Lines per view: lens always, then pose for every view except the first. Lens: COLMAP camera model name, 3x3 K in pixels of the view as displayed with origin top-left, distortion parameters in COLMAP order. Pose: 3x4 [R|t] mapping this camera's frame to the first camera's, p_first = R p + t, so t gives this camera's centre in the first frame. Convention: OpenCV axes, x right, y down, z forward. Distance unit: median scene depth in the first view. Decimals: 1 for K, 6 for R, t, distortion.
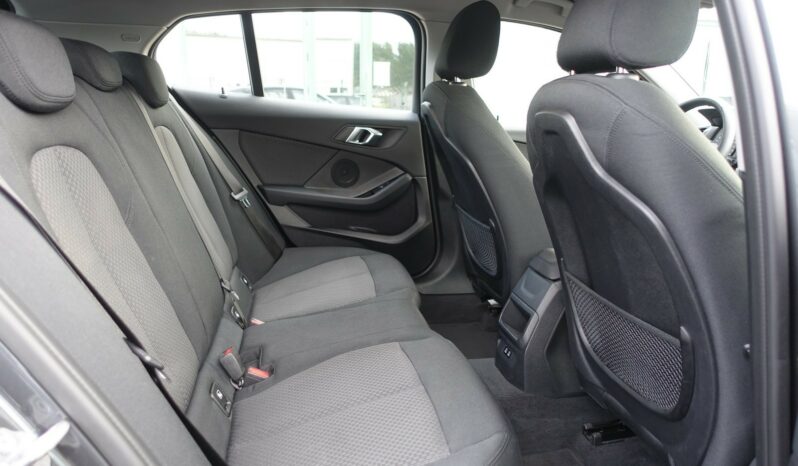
lens RADIAL K [[545.9, 0, 399.0], [0, 545.9, 233.0], [0, 0, 1]] dist [-0.004115, 0.000604]
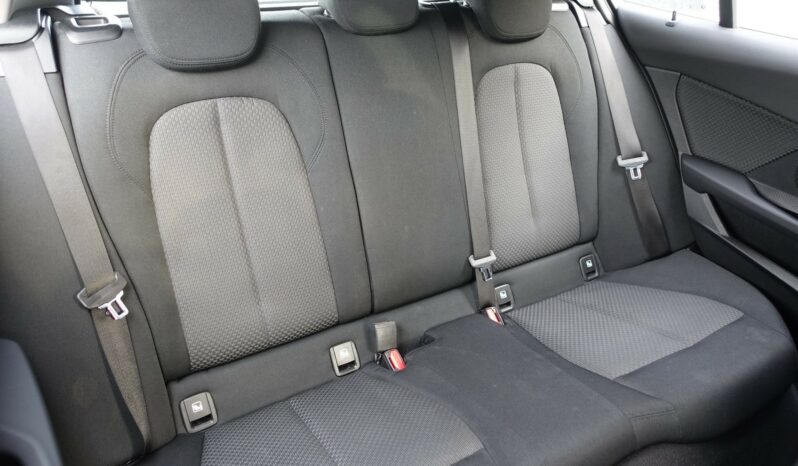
lens RADIAL K [[545.9, 0, 399.0], [0, 545.9, 233.0], [0, 0, 1]] dist [-0.004115, 0.000604]
pose [[0.331010, 0.418984, -0.845509, 0.282532], [-0.220119, 0.905585, 0.362579, -0.180047], [0.917595, 0.066096, 0.391984, 0.399321]]
